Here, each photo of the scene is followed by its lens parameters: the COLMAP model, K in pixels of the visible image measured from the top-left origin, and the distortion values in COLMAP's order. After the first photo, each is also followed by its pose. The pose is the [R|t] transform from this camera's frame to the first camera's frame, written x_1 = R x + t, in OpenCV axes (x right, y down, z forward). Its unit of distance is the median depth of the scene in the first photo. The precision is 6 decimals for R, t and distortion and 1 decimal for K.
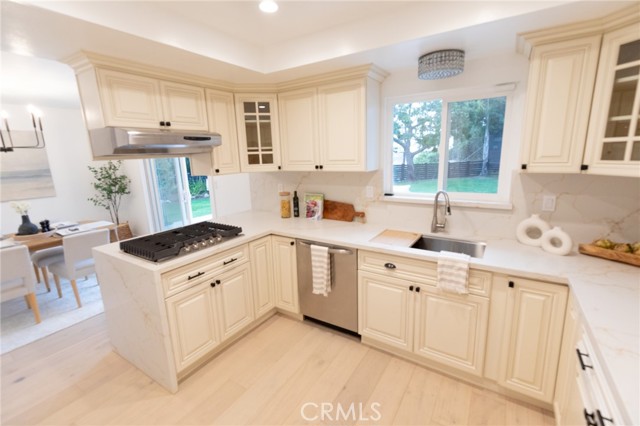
lens RADIAL K [[290.0, 0, 323.5], [0, 290.0, 214.2], [0, 0, 1]] dist [0.010681, 0.000625]
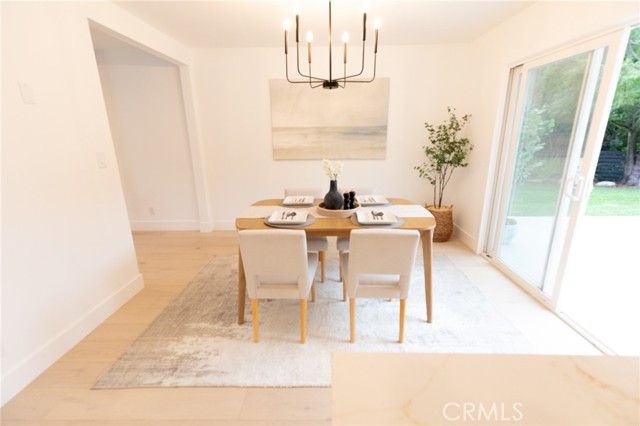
lens RADIAL K [[290.0, 0, 323.5], [0, 290.0, 214.2], [0, 0, 1]] dist [0.010681, 0.000625]
pose [[0.522322, 0.253470, -0.814207, -0.302240], [-0.185448, 0.965715, 0.181669, -0.029298], [0.832340, 0.056103, 0.551419, 0.417803]]
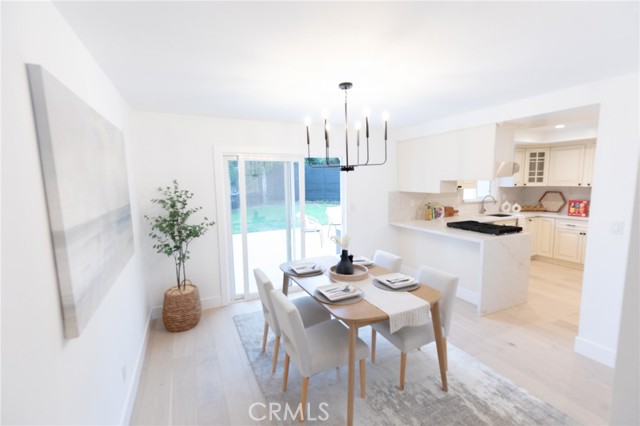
lens RADIAL K [[290.0, 0, 323.5], [0, 290.0, 214.2], [0, 0, 1]] dist [0.010681, 0.000625]
pose [[0.526335, -0.076836, 0.846798, -1.212036], [0.178751, 0.983652, -0.021851, -0.060440], [-0.831276, 0.162868, 0.531465, 0.439120]]
